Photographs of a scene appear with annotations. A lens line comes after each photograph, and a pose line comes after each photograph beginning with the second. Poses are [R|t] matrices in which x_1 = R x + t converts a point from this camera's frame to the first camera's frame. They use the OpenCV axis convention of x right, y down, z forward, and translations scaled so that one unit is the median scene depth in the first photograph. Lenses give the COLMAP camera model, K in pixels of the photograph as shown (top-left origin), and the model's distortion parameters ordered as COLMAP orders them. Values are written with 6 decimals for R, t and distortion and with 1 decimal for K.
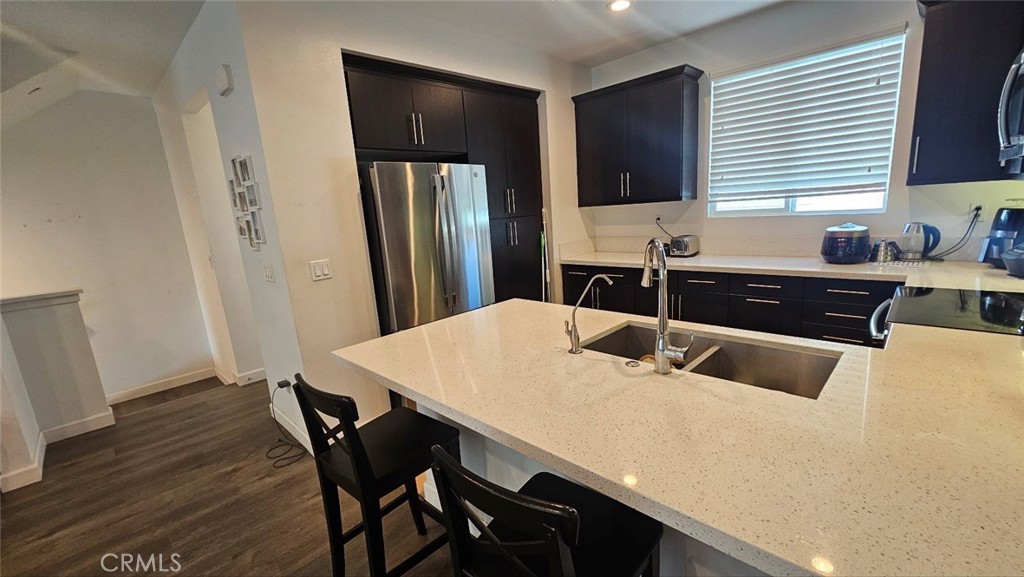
lens RADIAL K [[422.6, 0, 516.5], [0, 422.6, 295.8], [0, 0, 1]] dist [-0.007119, 0.003254]
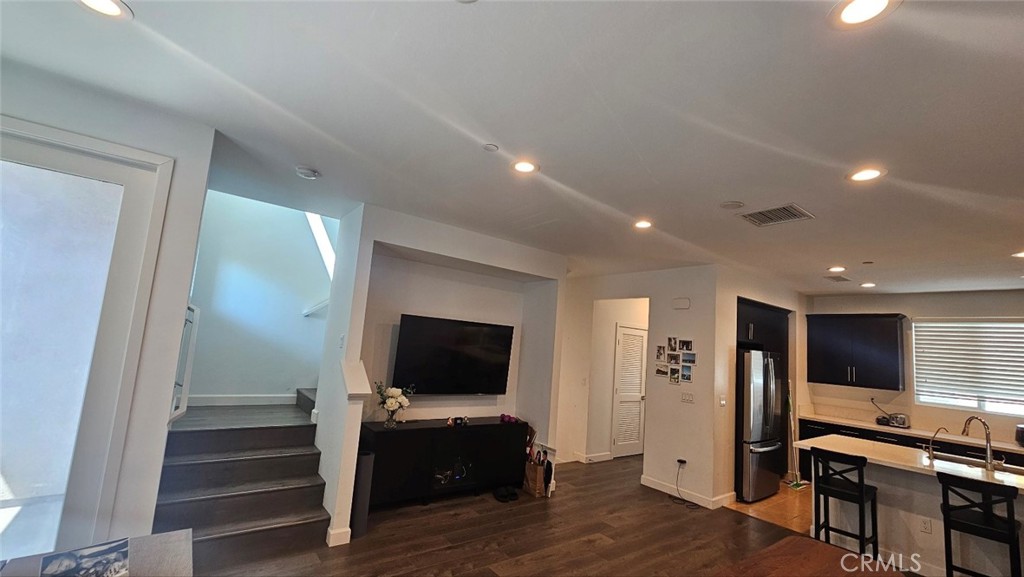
lens RADIAL K [[422.6, 0, 513.3], [0, 422.6, 292.3], [0, 0, 1]] dist [-0.007119, 0.003254]
pose [[0.978878, 0.126591, -0.160536, -0.978431], [-0.172210, 0.933761, -0.313743, 0.207959], [0.110186, 0.334762, 0.935838, -0.913543]]
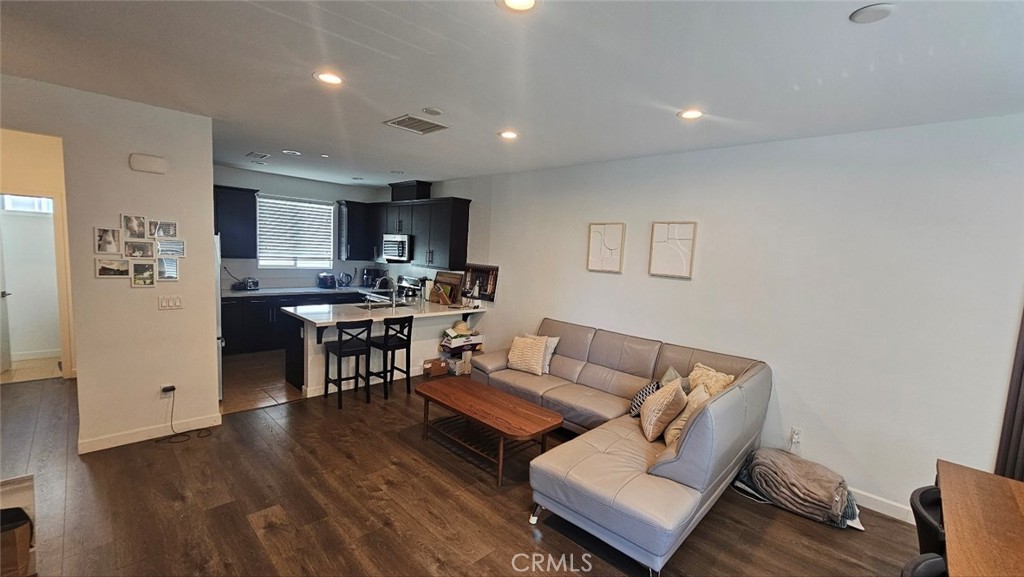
lens RADIAL K [[422.6, 0, 511.3], [0, 422.6, 293.4], [0, 0, 1]] dist [-0.007119, 0.003254]
pose [[-0.004559, -0.035113, 0.999373, -1.711542], [0.152082, 0.987734, 0.035398, 0.030570], [-0.988357, 0.152148, 0.000837, -0.081728]]
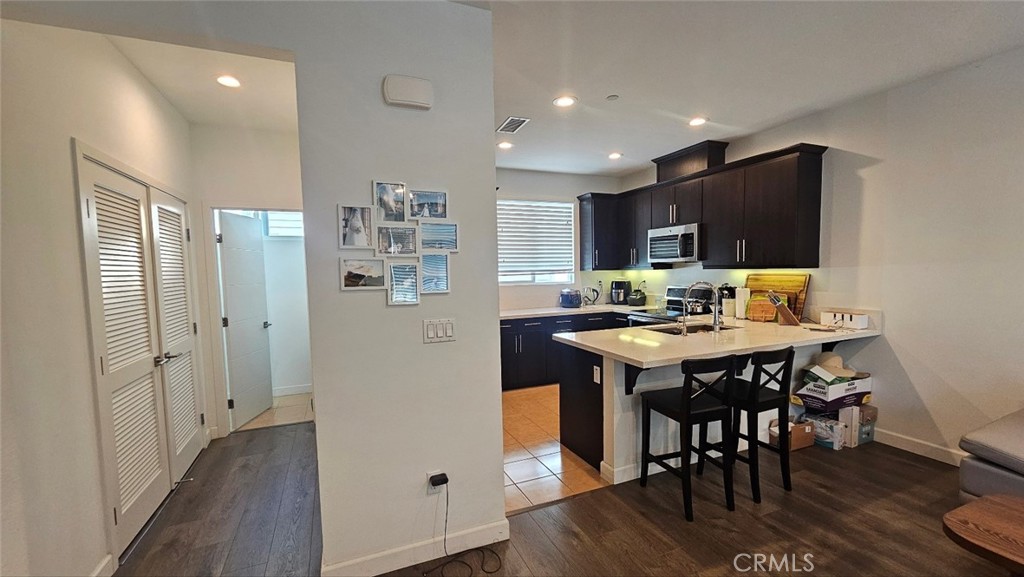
lens RADIAL K [[422.6, 0, 511.8], [0, 422.6, 295.9], [0, 0, 1]] dist [-0.007119, 0.003254]
pose [[0.384583, 0.001970, 0.923088, -1.114677], [0.185602, 0.979411, -0.079417, -0.027270], [-0.904239, 0.201869, 0.376299, 0.494685]]
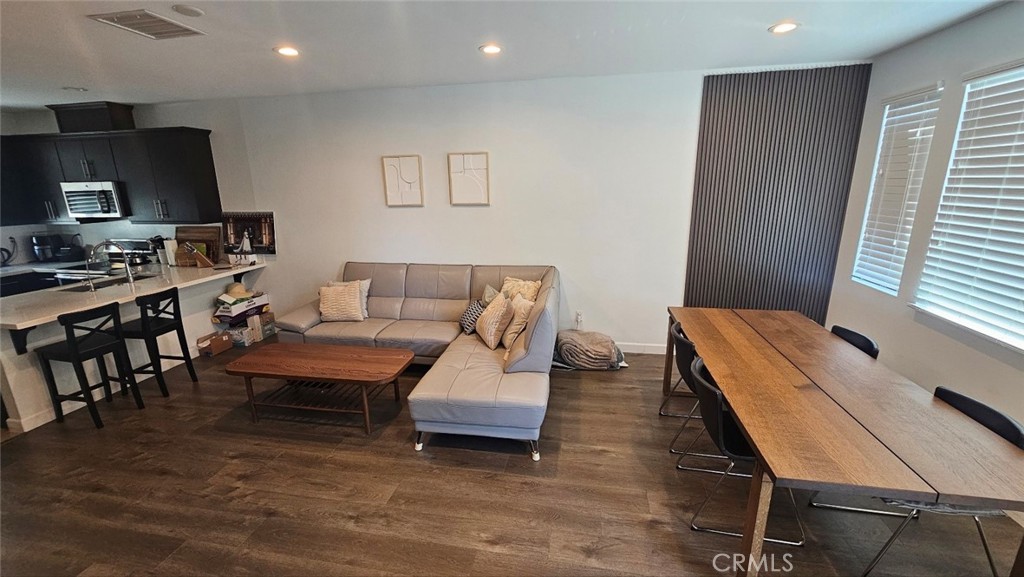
lens RADIAL K [[422.6, 0, 508.1], [0, 422.6, 295.1], [0, 0, 1]] dist [-0.007119, 0.003254]
pose [[-0.552951, -0.133376, 0.822470, -1.688714], [0.225558, 0.926287, 0.301855, -0.021321], [-0.802103, 0.352426, -0.482107, 0.129686]]
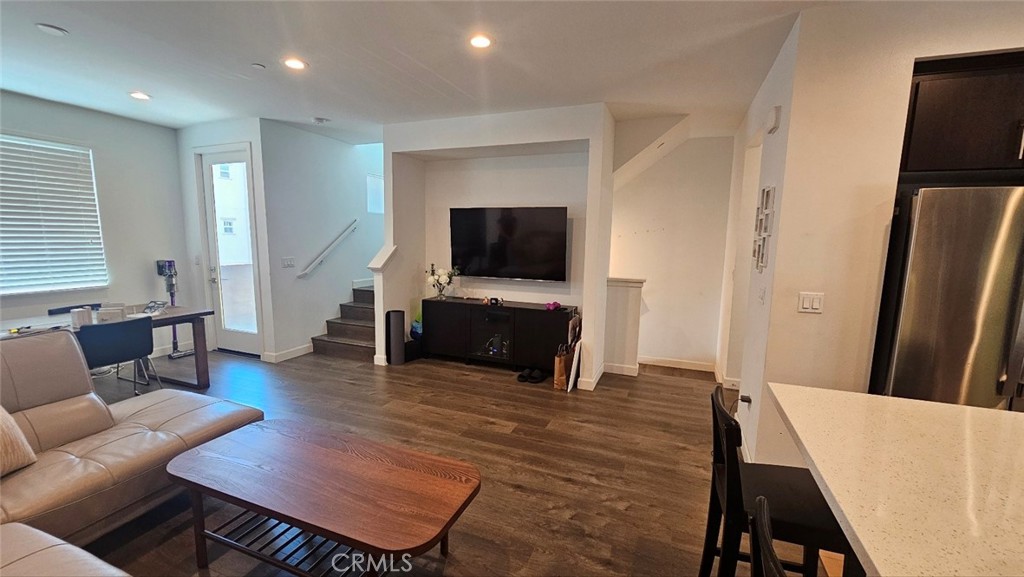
lens RADIAL K [[422.6, 0, 509.2], [0, 422.6, 298.3], [0, 0, 1]] dist [-0.007119, 0.003254]
pose [[0.372993, 0.207253, -0.904390, 0.120880], [-0.233748, 0.964284, 0.124575, -0.025541], [0.897907, 0.164934, 0.408117, -0.003216]]
